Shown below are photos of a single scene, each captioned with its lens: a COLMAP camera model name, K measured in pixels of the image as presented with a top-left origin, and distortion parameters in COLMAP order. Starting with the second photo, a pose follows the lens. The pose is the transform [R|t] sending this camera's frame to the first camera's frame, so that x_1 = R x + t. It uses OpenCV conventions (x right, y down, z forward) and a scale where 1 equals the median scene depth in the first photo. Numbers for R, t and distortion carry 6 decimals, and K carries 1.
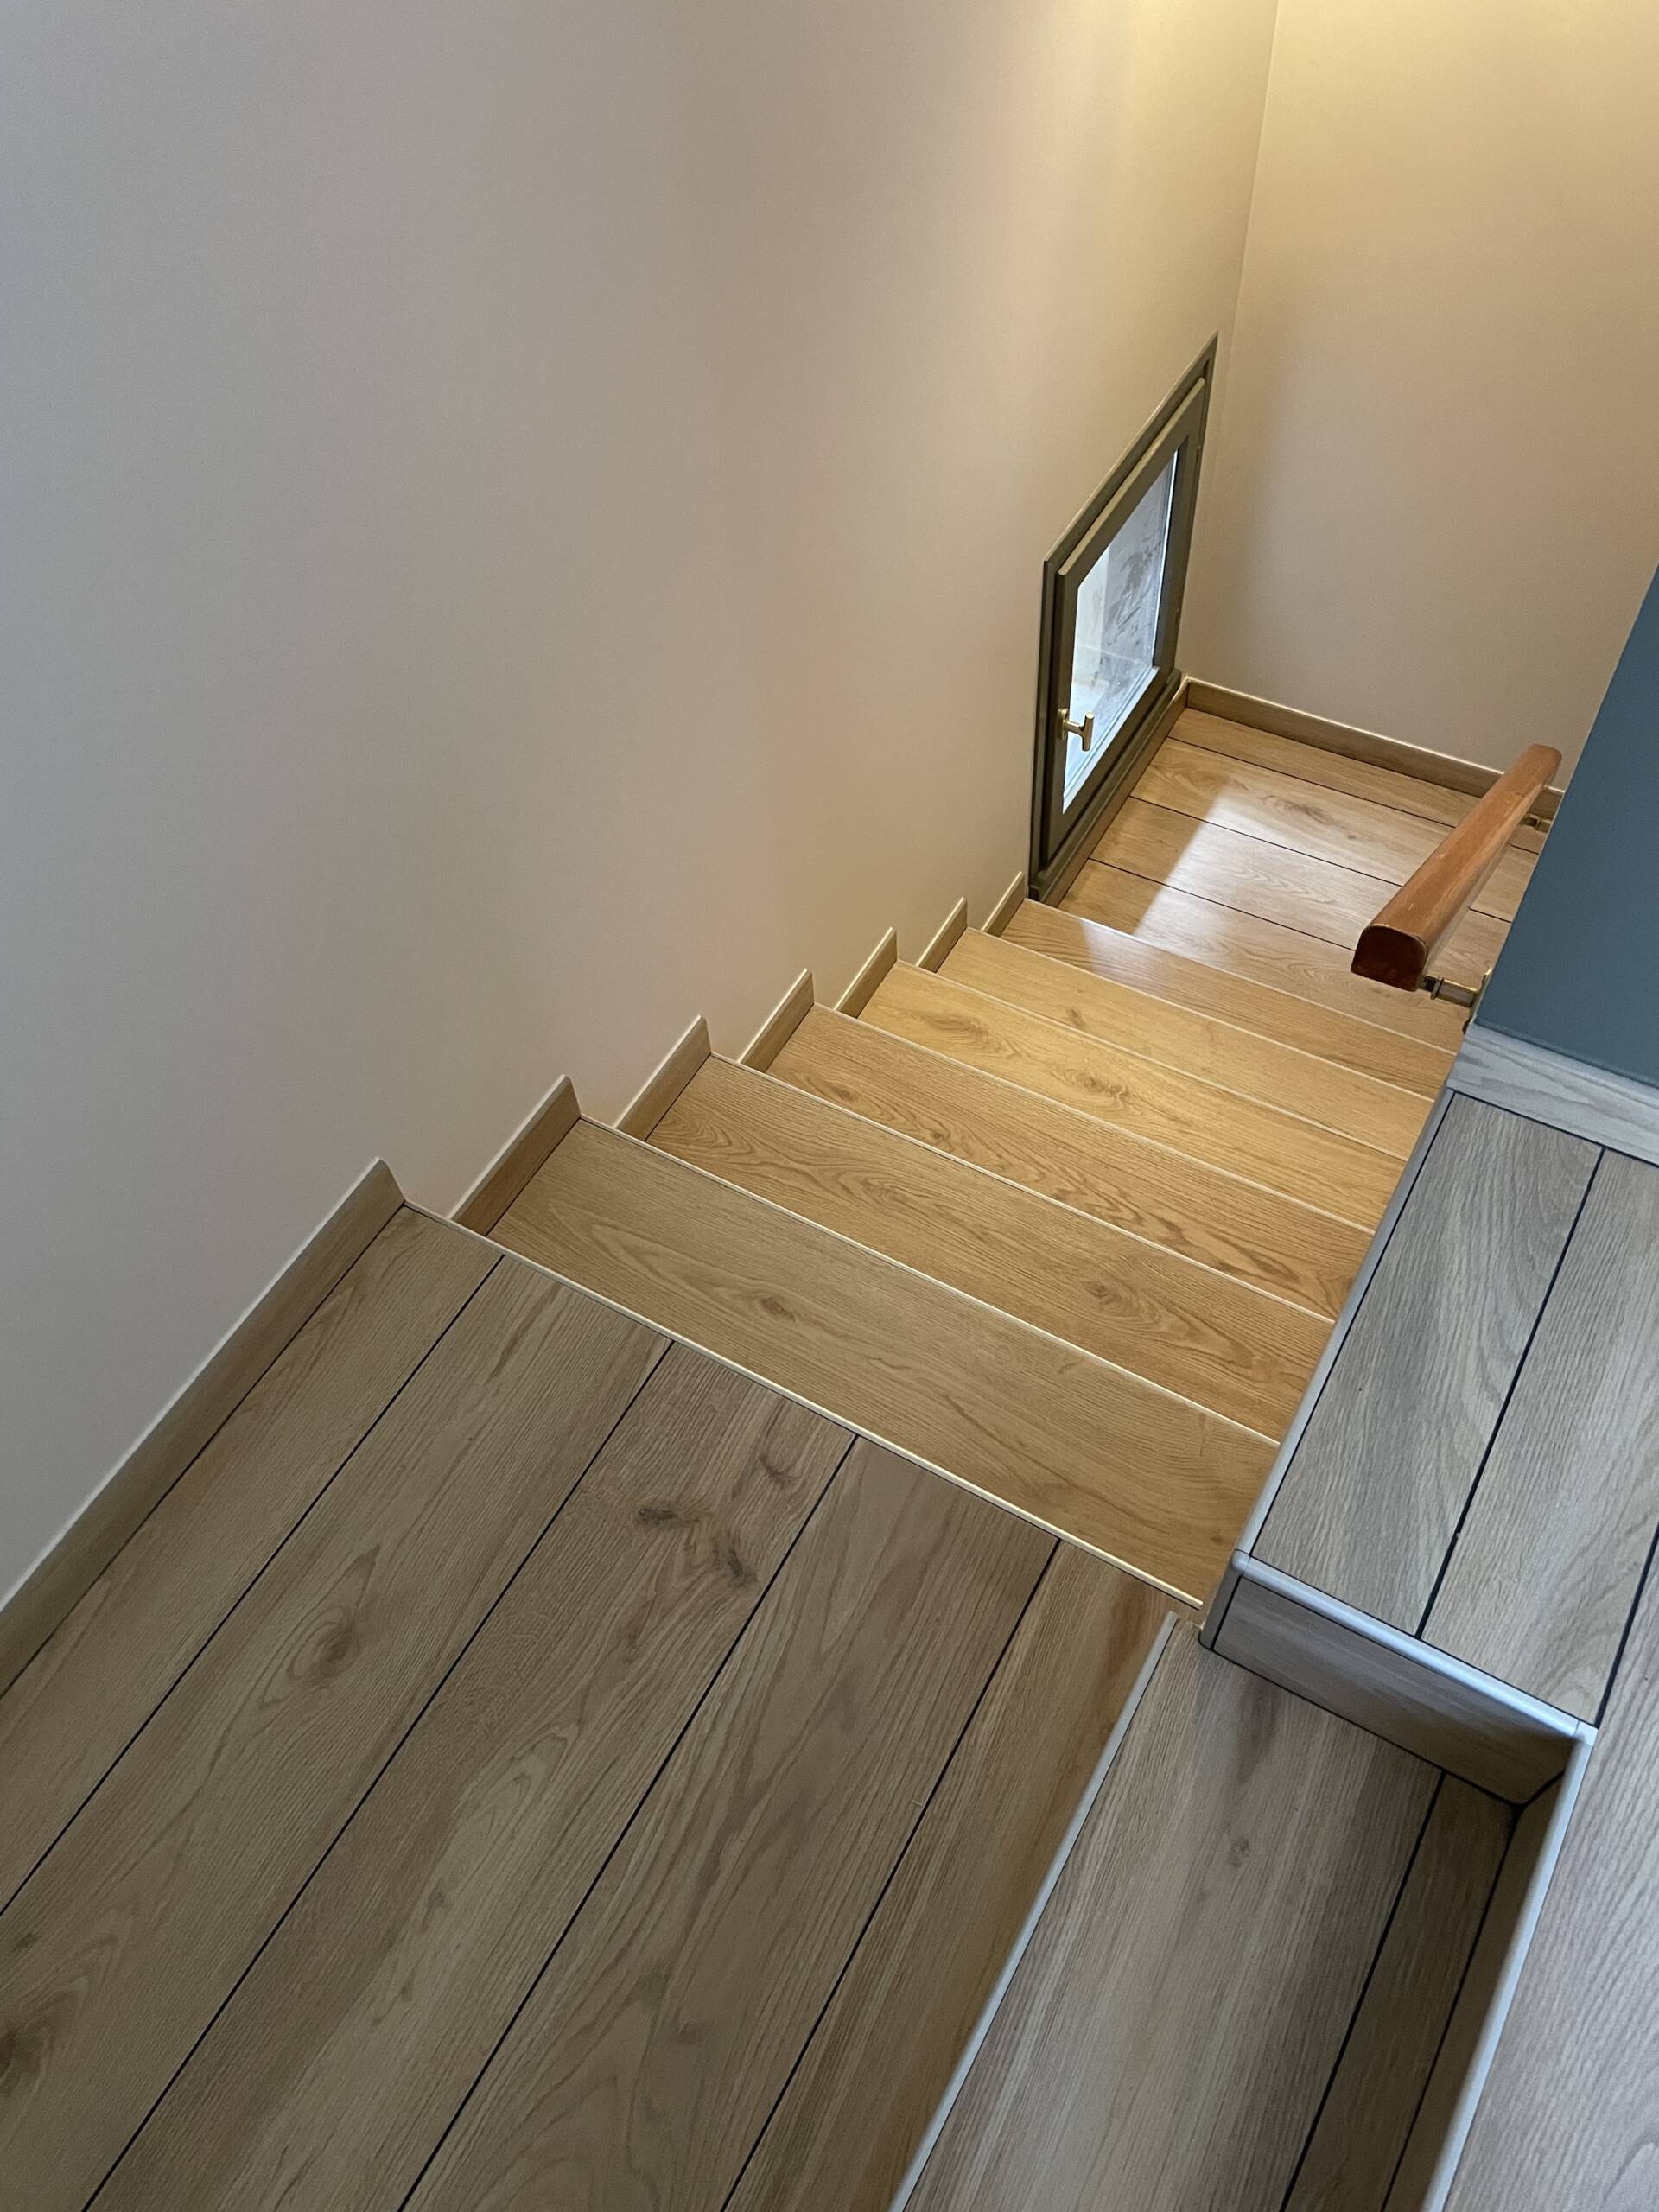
lens RADIAL K [[1674.5, 0, 823.5], [0, 1674.5, 1094.7], [0, 0, 1]] dist [0.078010, -0.099187]
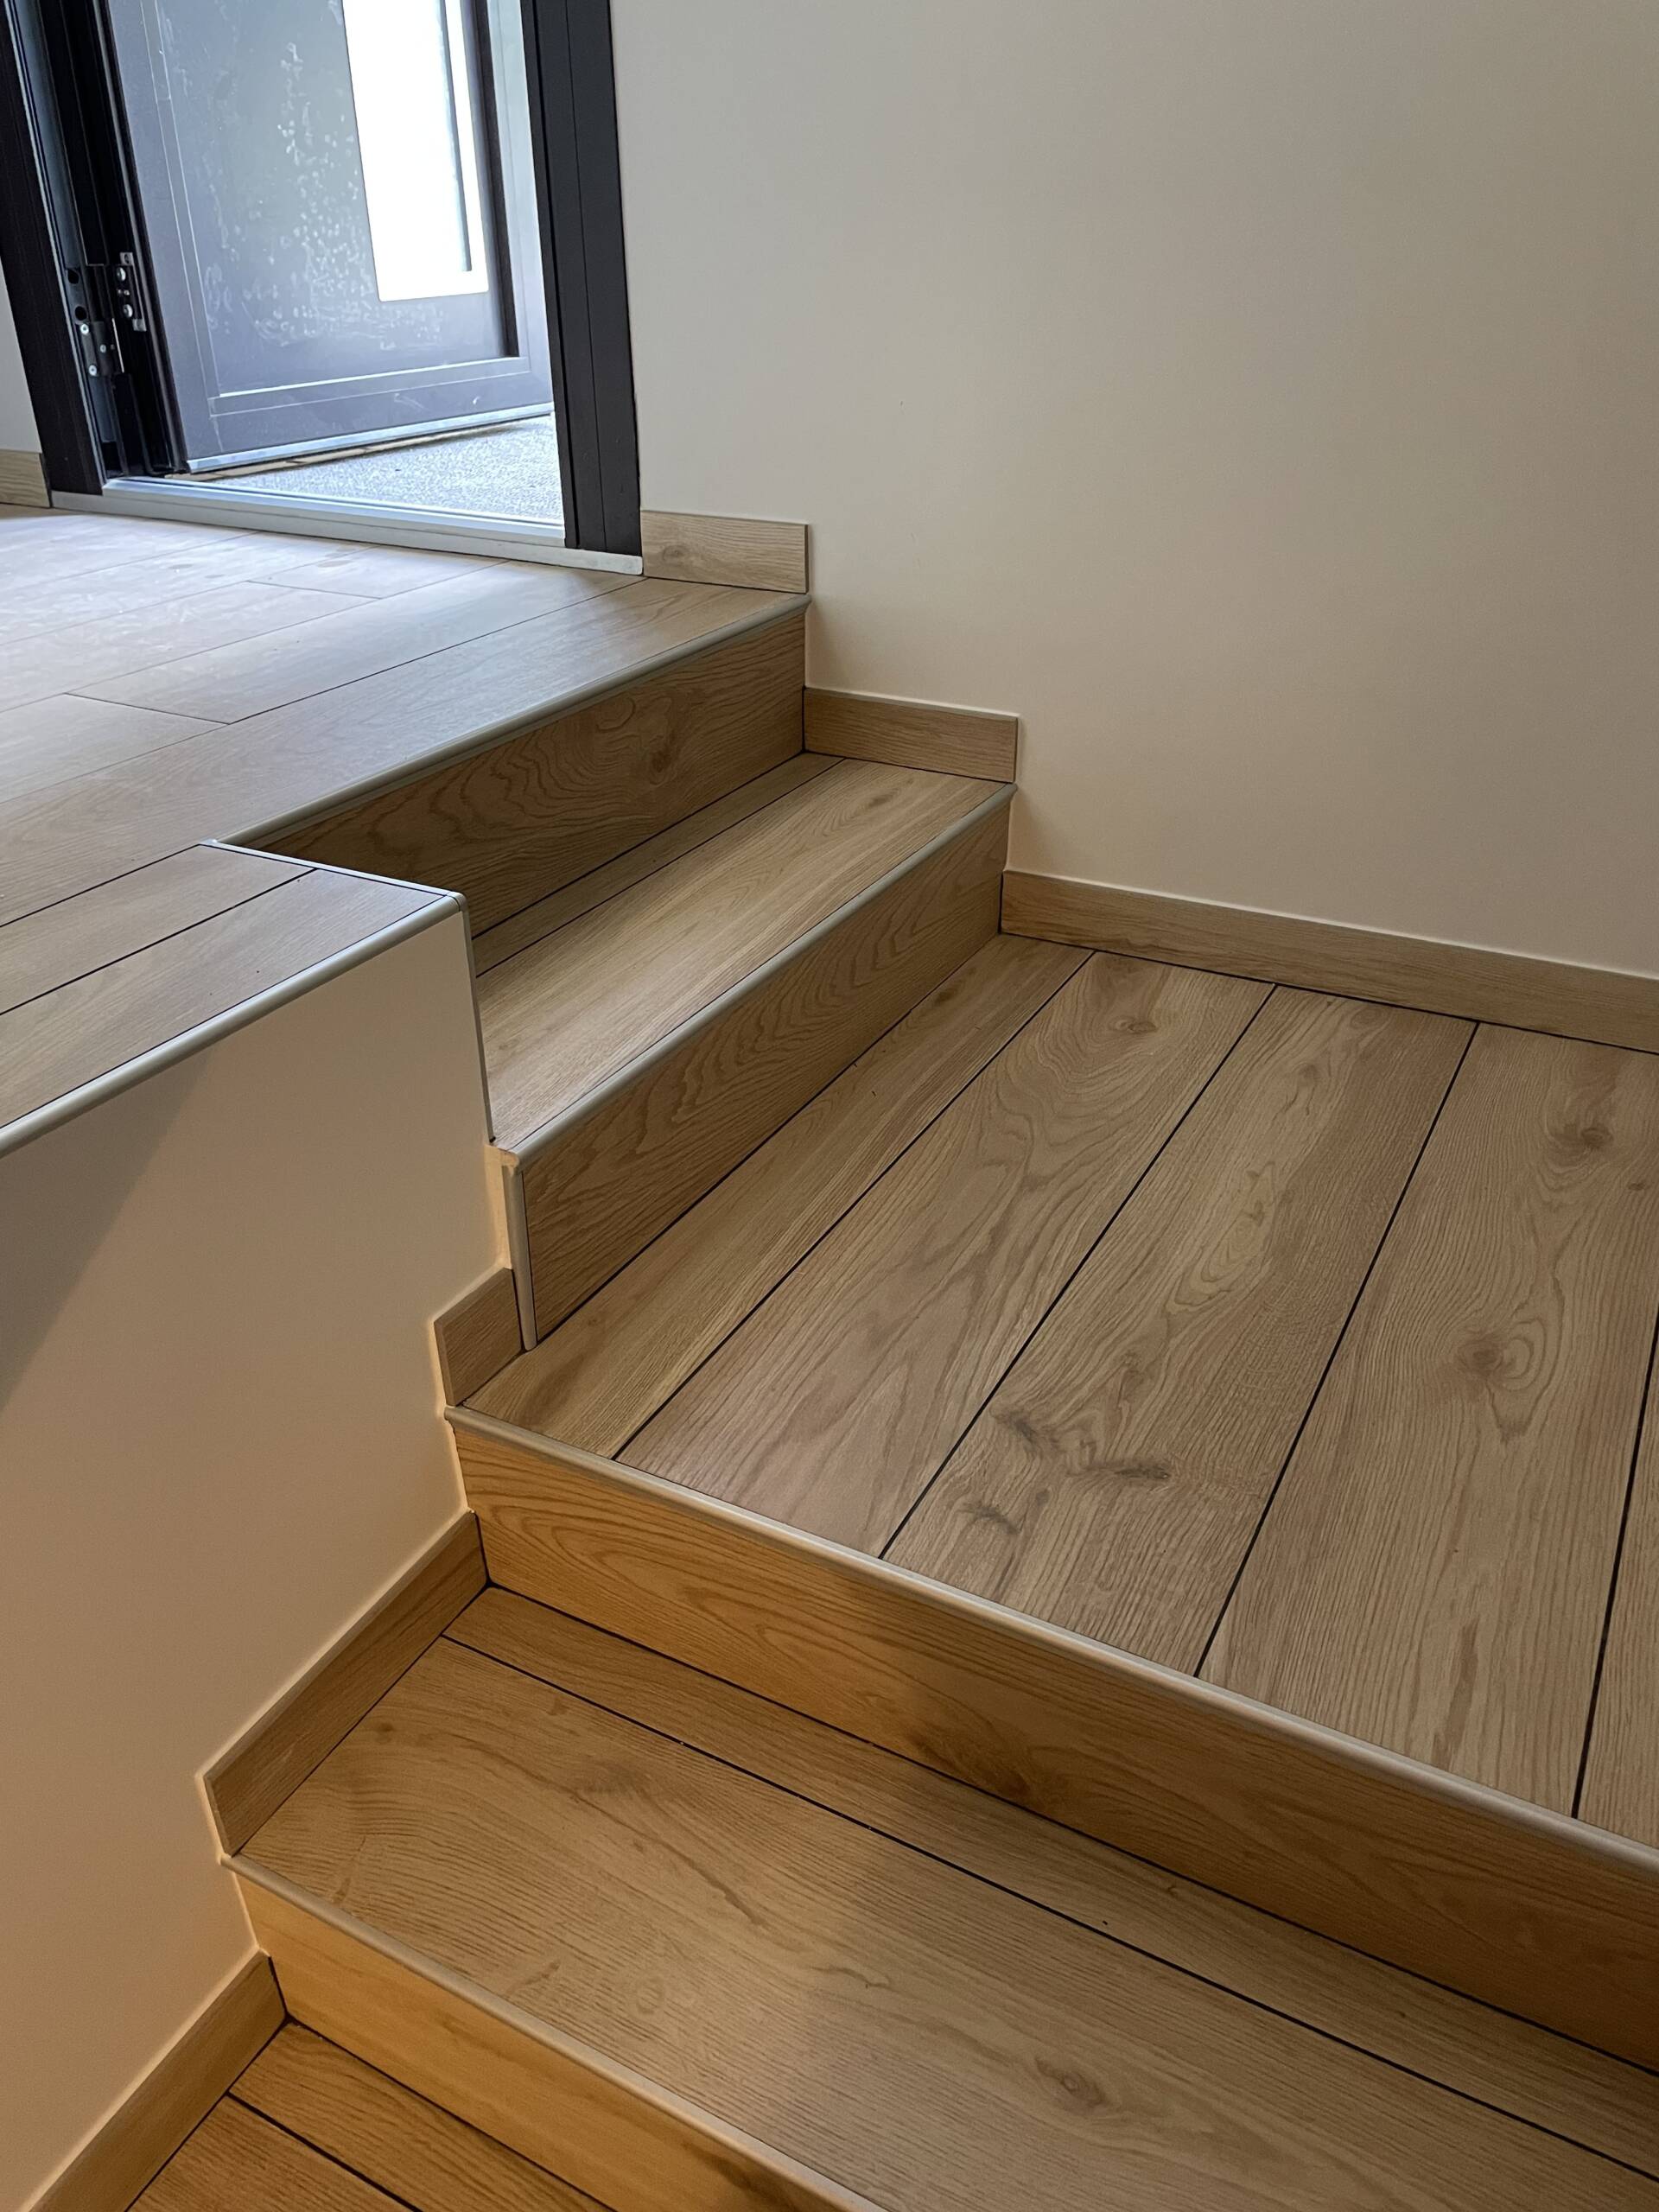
lens RADIAL K [[1674.5, 0, 813.4], [0, 1674.5, 1101.2], [0, 0, 1]] dist [0.078010, -0.099187]
pose [[-0.995947, 0.088529, 0.015901, 0.020394], [0.025555, 0.109011, 0.993712, -0.517600], [0.086239, 0.990090, -0.110832, 0.915026]]
